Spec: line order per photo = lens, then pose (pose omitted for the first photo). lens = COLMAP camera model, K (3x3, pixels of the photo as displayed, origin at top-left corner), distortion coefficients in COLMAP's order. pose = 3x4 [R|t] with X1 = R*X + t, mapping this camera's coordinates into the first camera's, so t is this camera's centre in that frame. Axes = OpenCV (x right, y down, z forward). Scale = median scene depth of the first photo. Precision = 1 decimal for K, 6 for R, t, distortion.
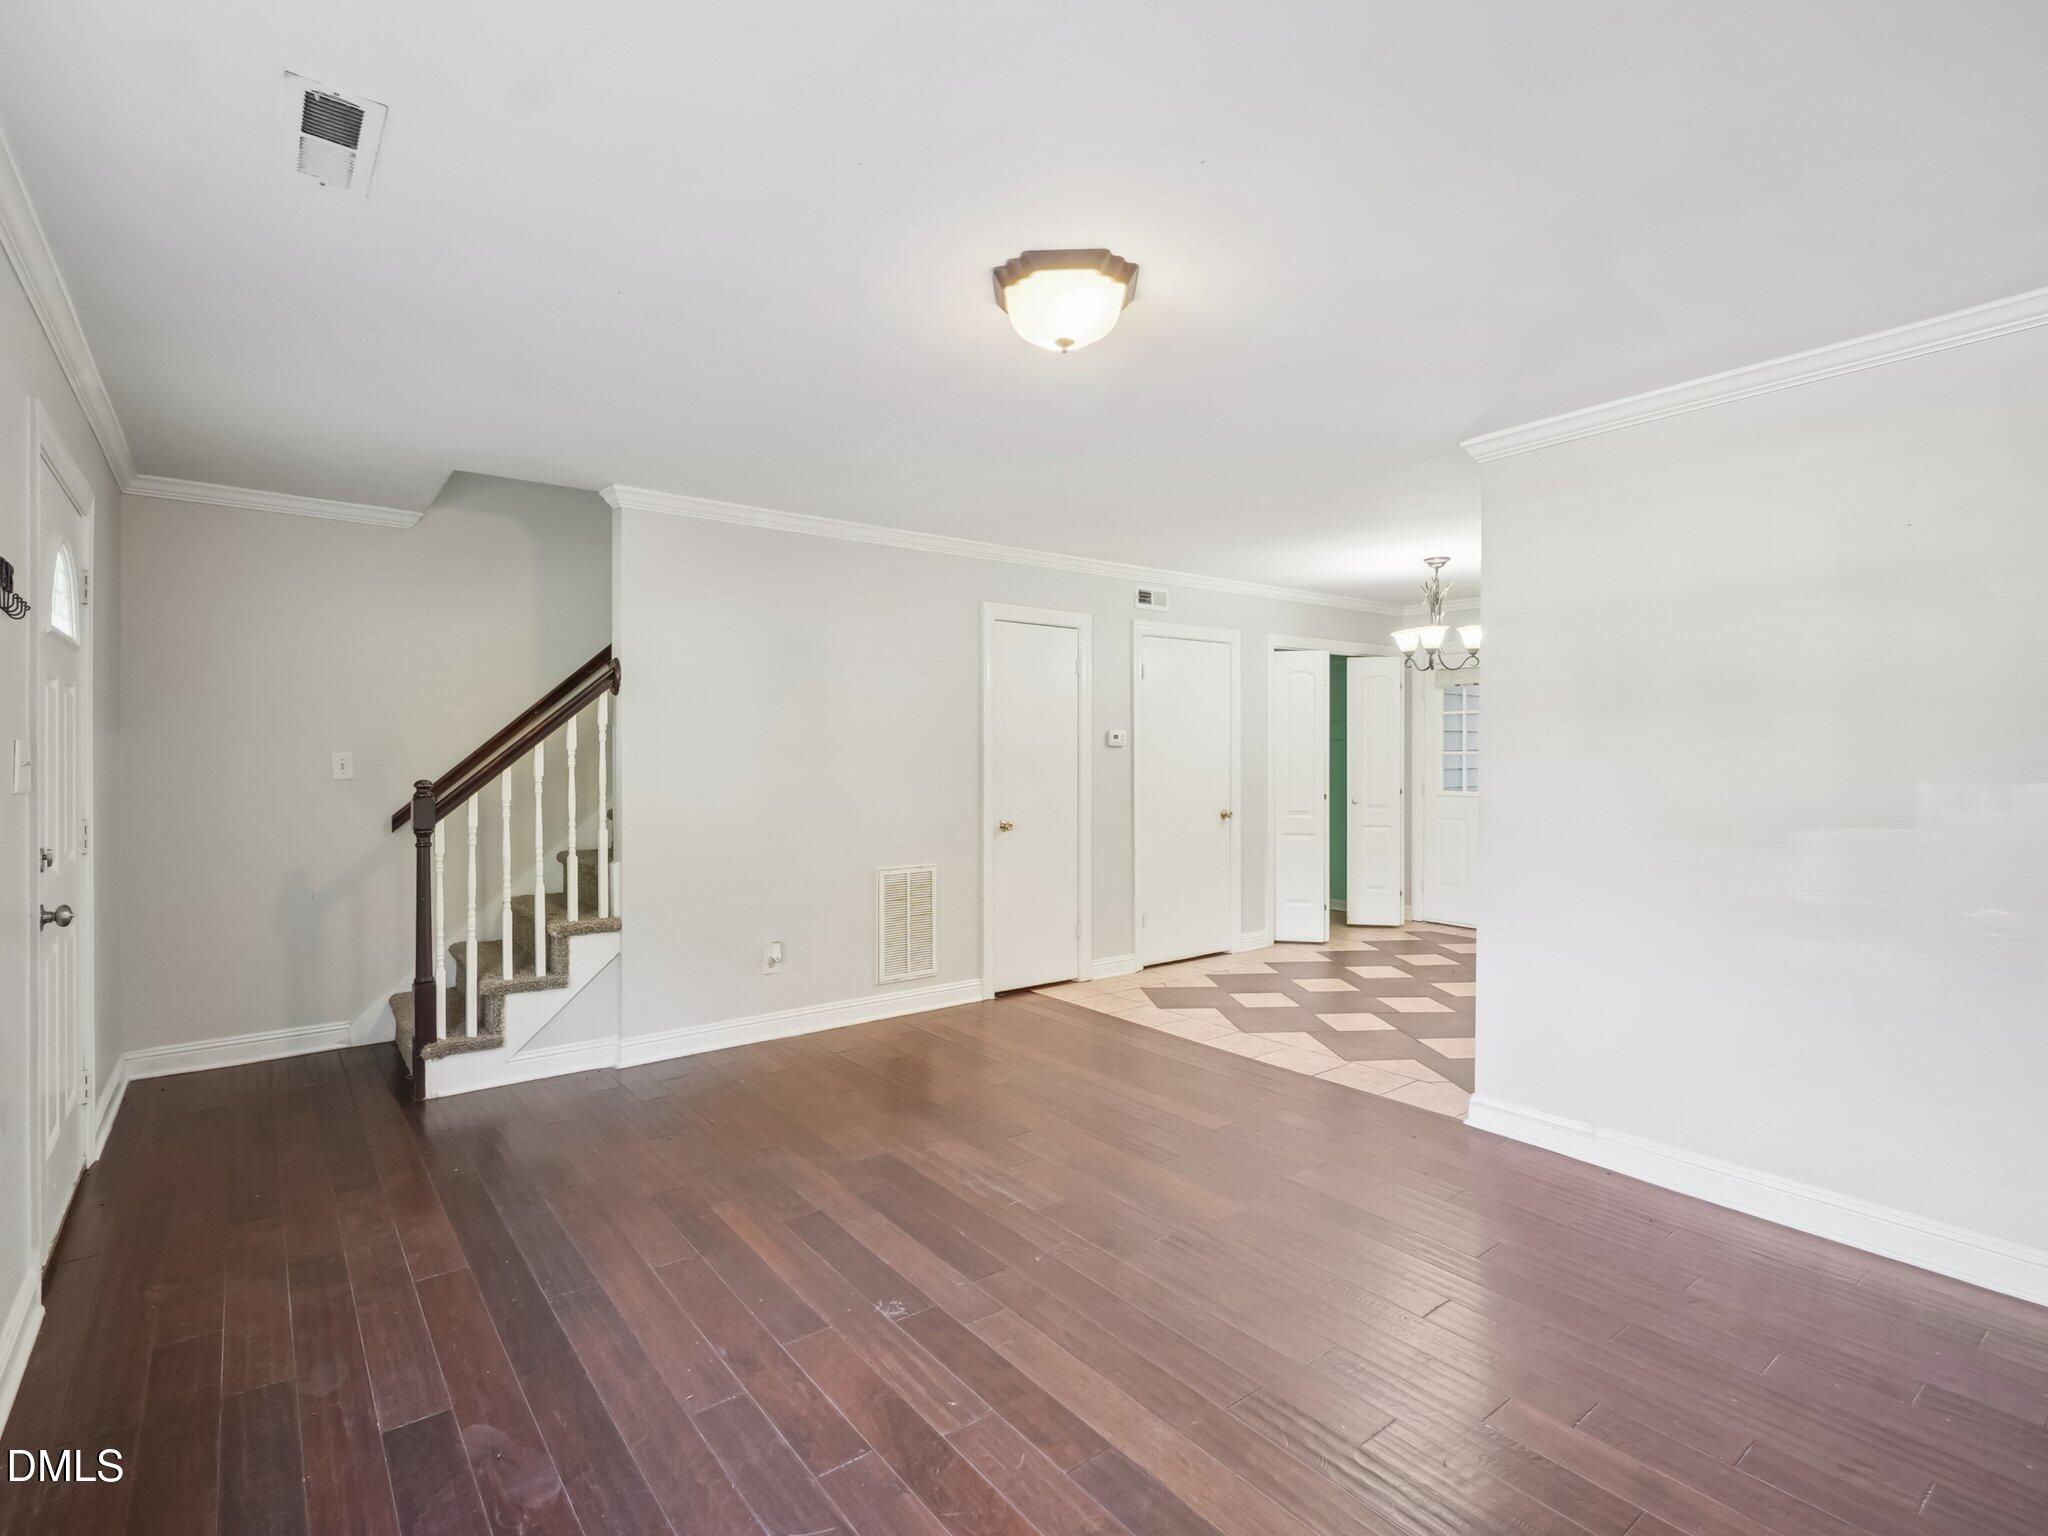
lens RADIAL K [[992.4, 0, 986.2], [0, 992.4, 746.0], [0, 0, 1]] dist [-0.011886, 0.000137]
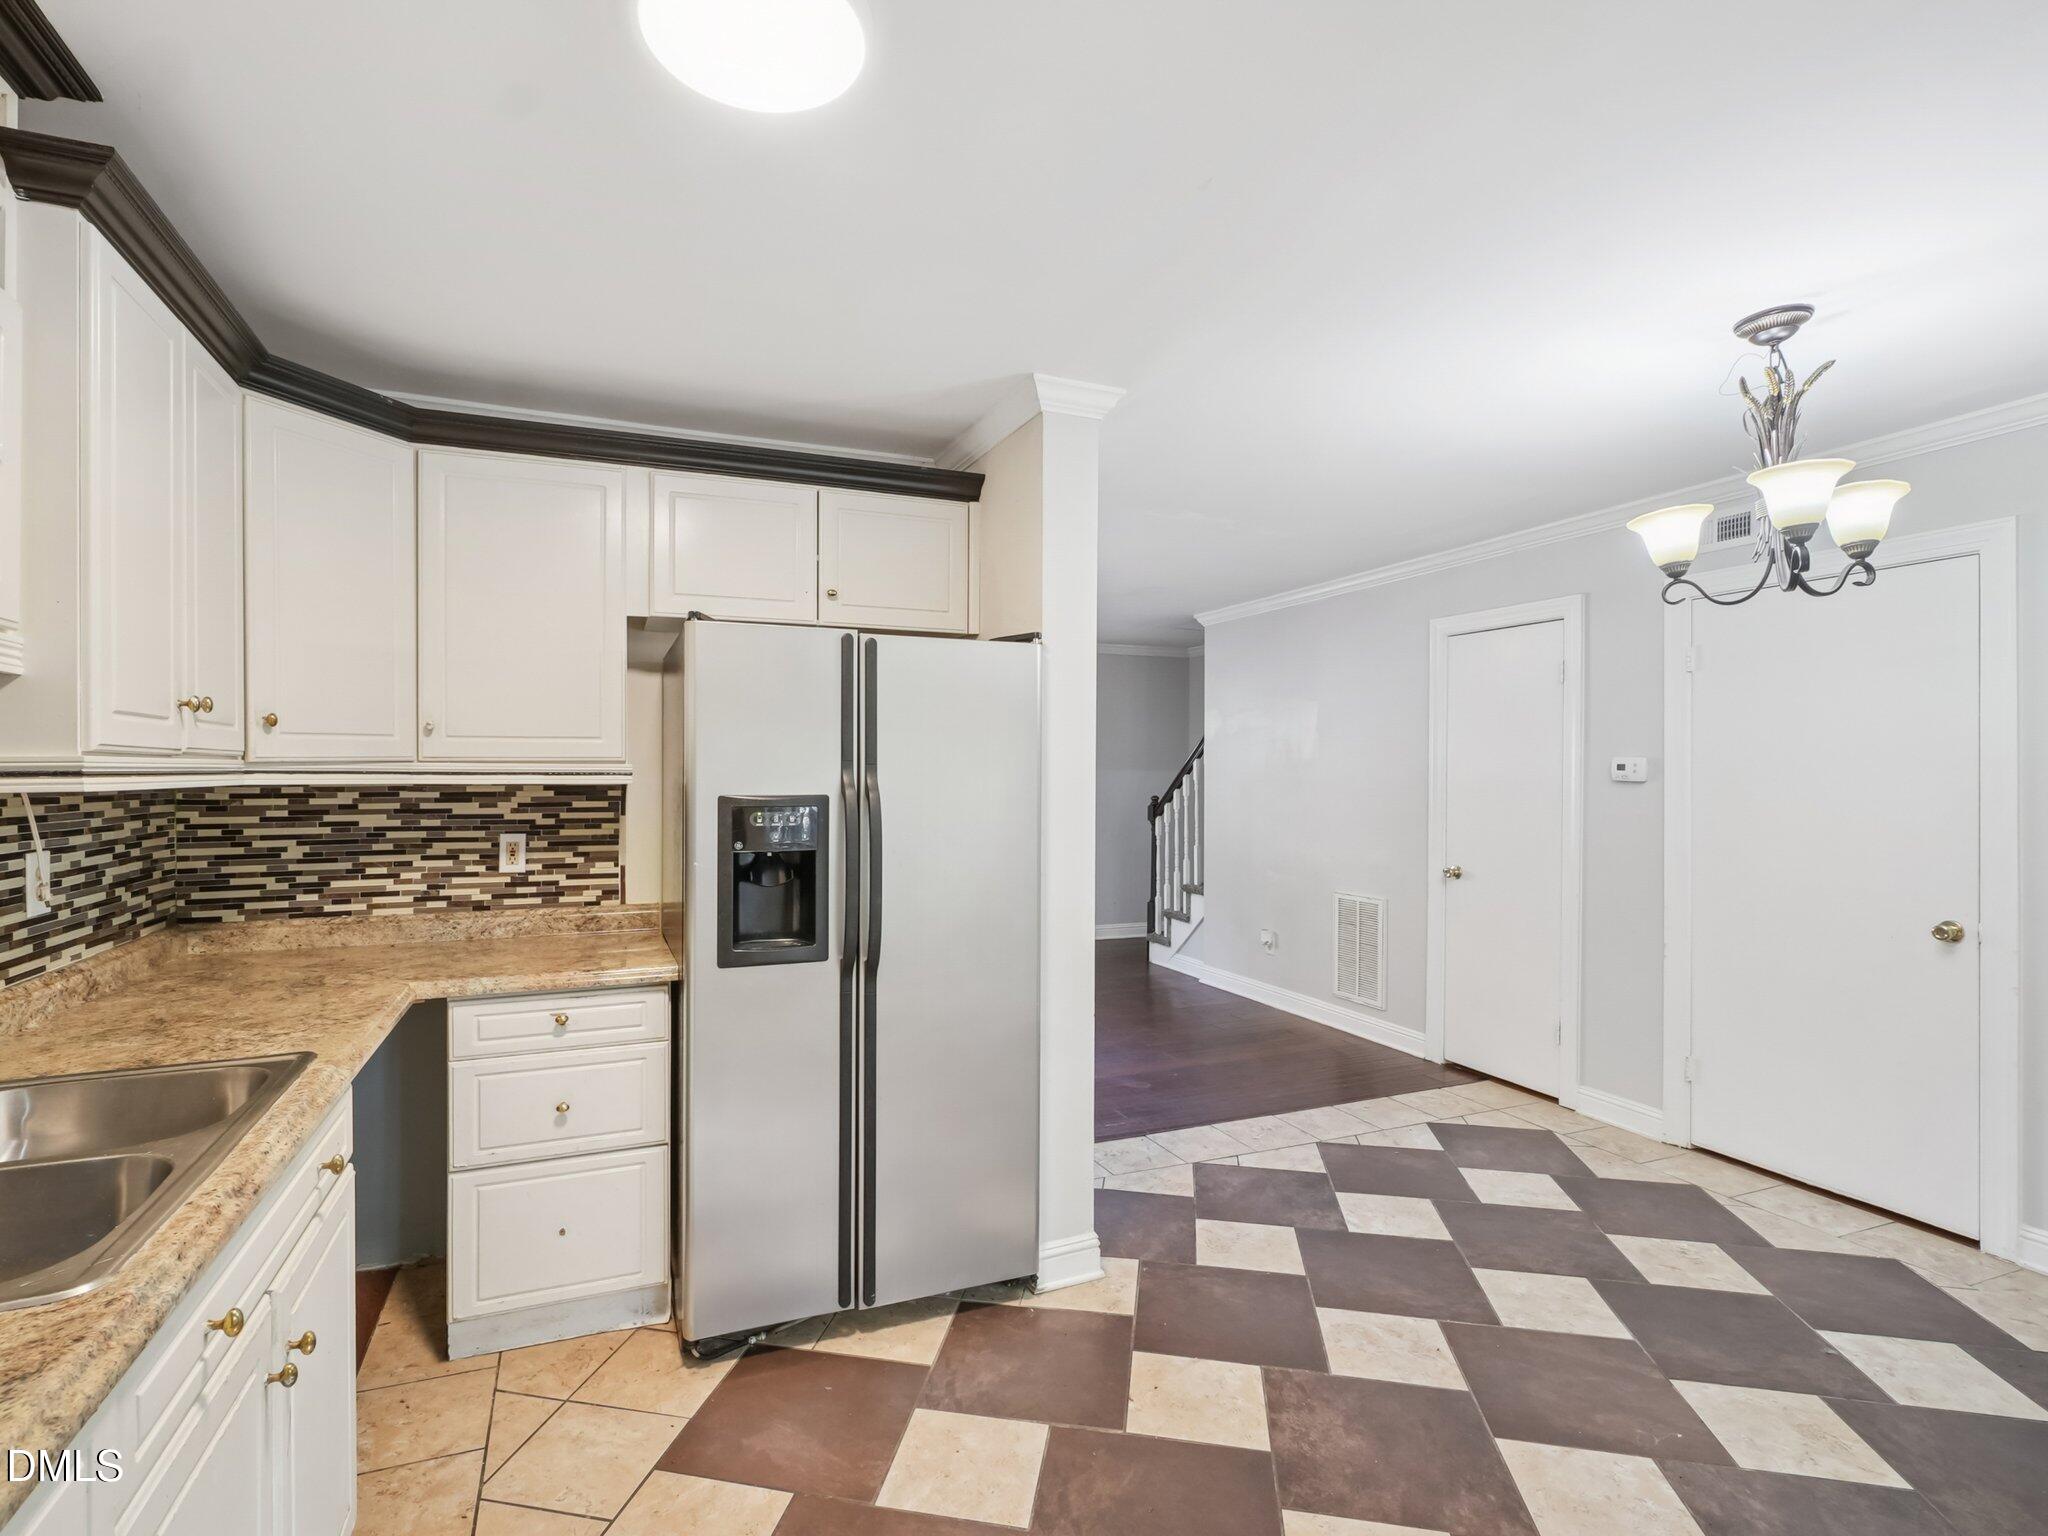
lens RADIAL K [[985.5, 0, 986.2], [0, 985.5, 762.1], [0, 0, 1]] dist [-0.009189, 0.001408]
pose [[-0.253179, -0.010337, -0.967364, 0.856184], [-0.000838, 0.999945, -0.010466, -0.005185], [0.967419, -0.001839, -0.253174, 0.738347]]
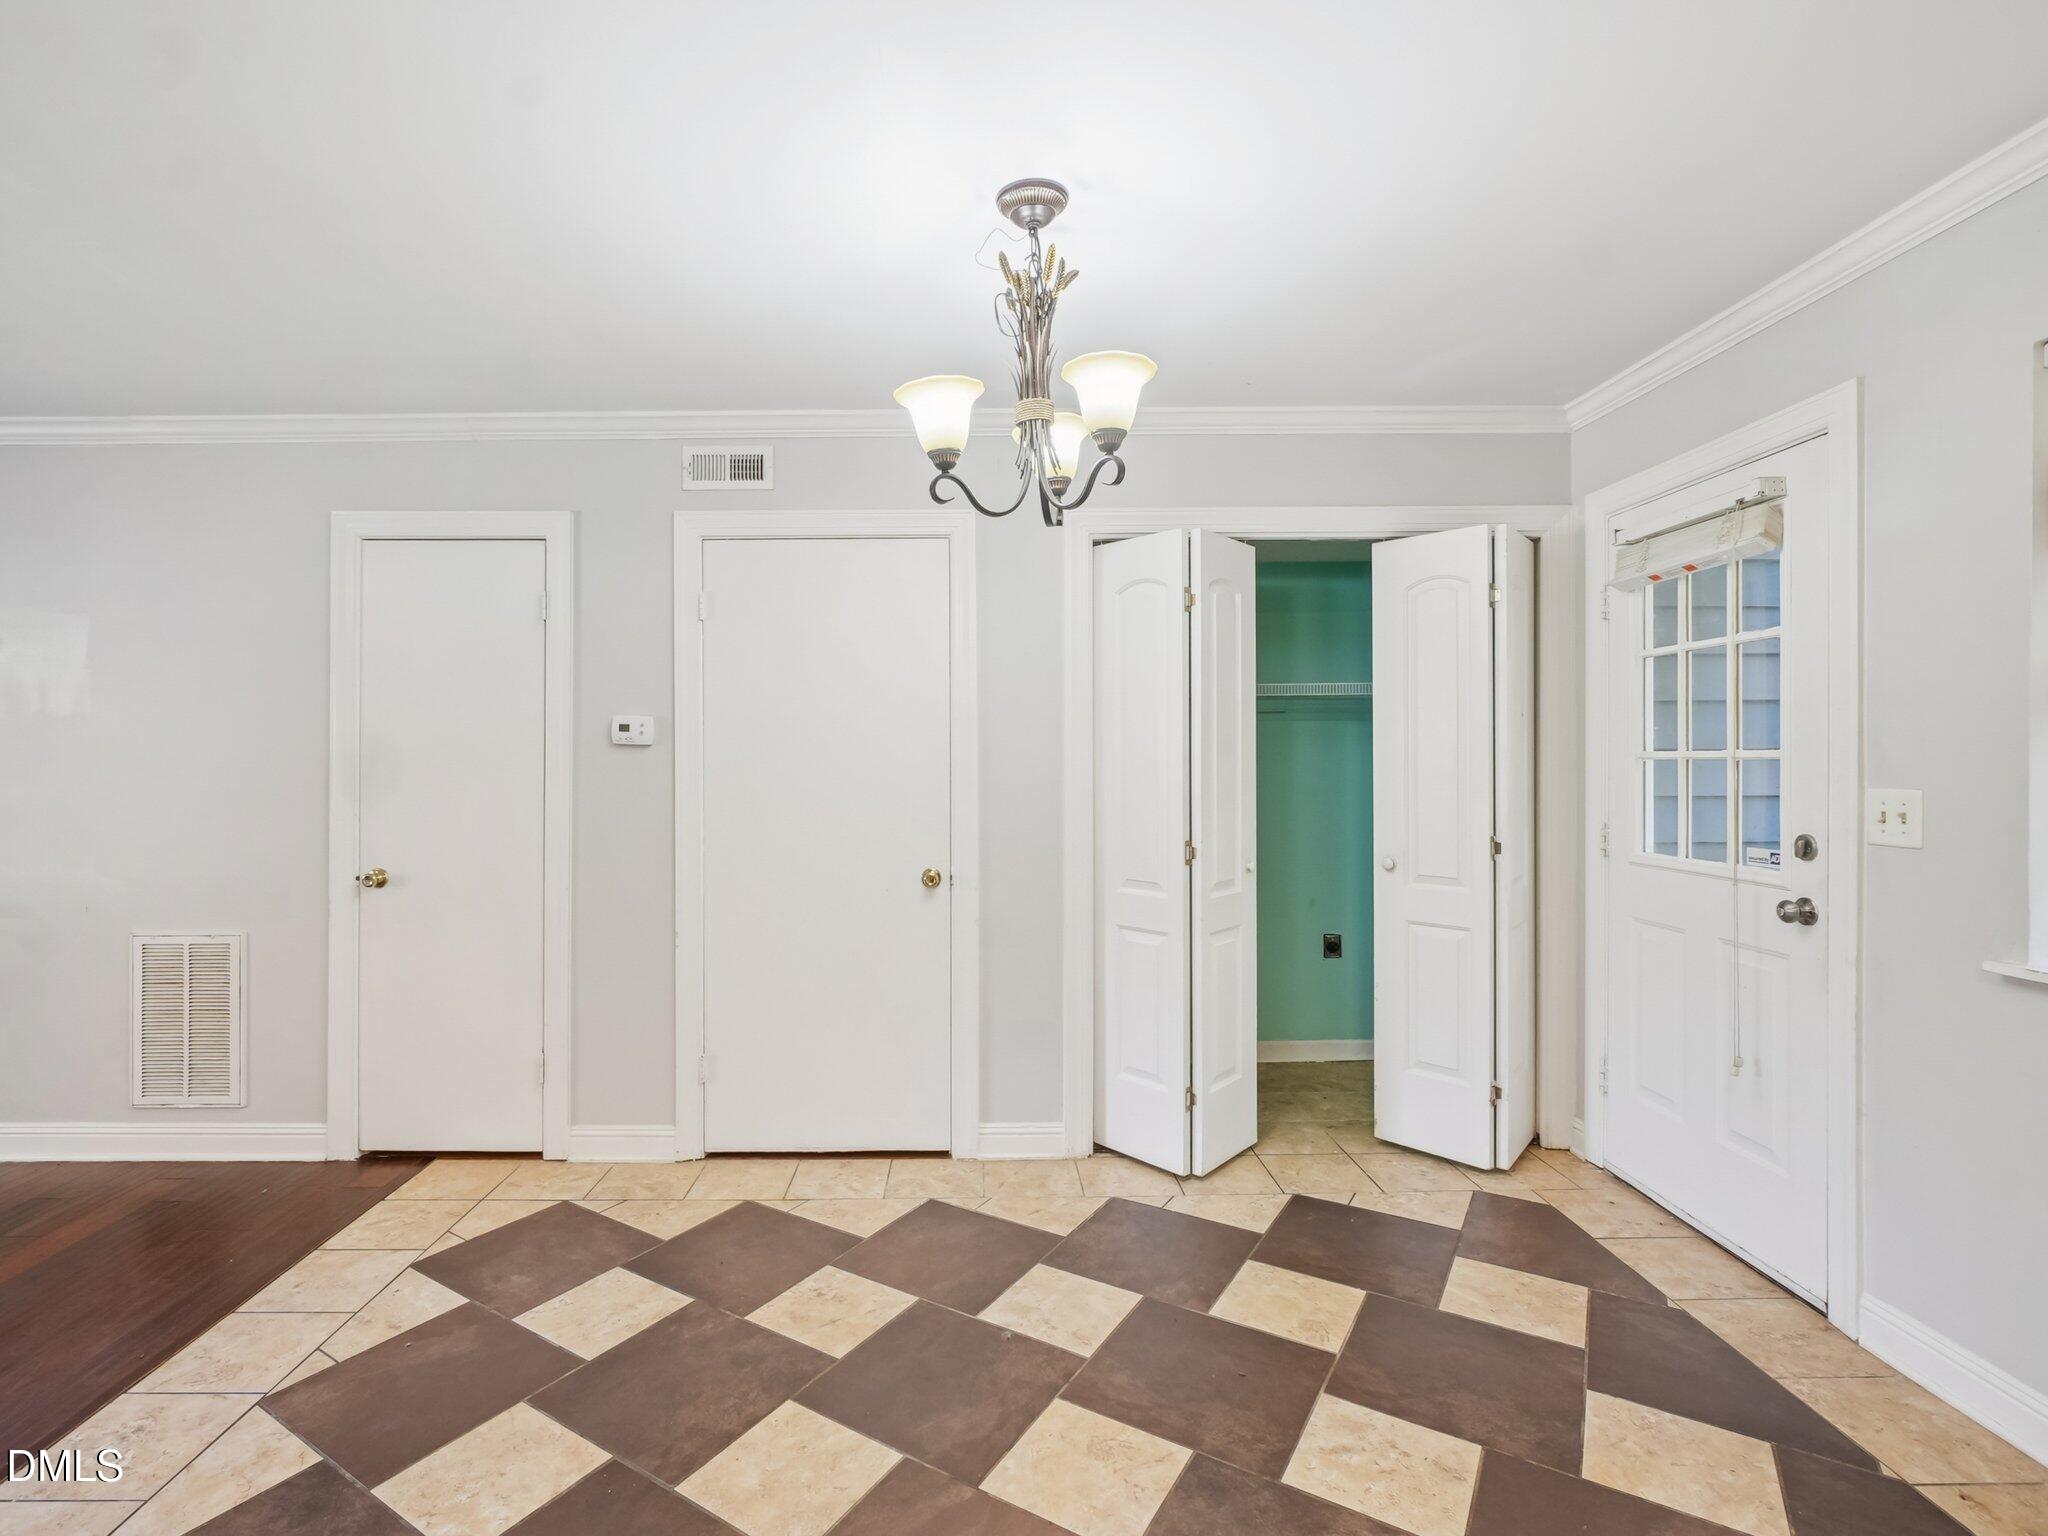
lens RADIAL K [[991.6, 0, 973.8], [0, 991.6, 759.4], [0, 0, 1]] dist [-0.001975, 0.000422]
pose [[0.802848, -0.003373, -0.596174, 0.602595], [0.004879, 0.999988, 0.000912, 0.008592], [0.596163, -0.003641, 0.802855, 0.658075]]
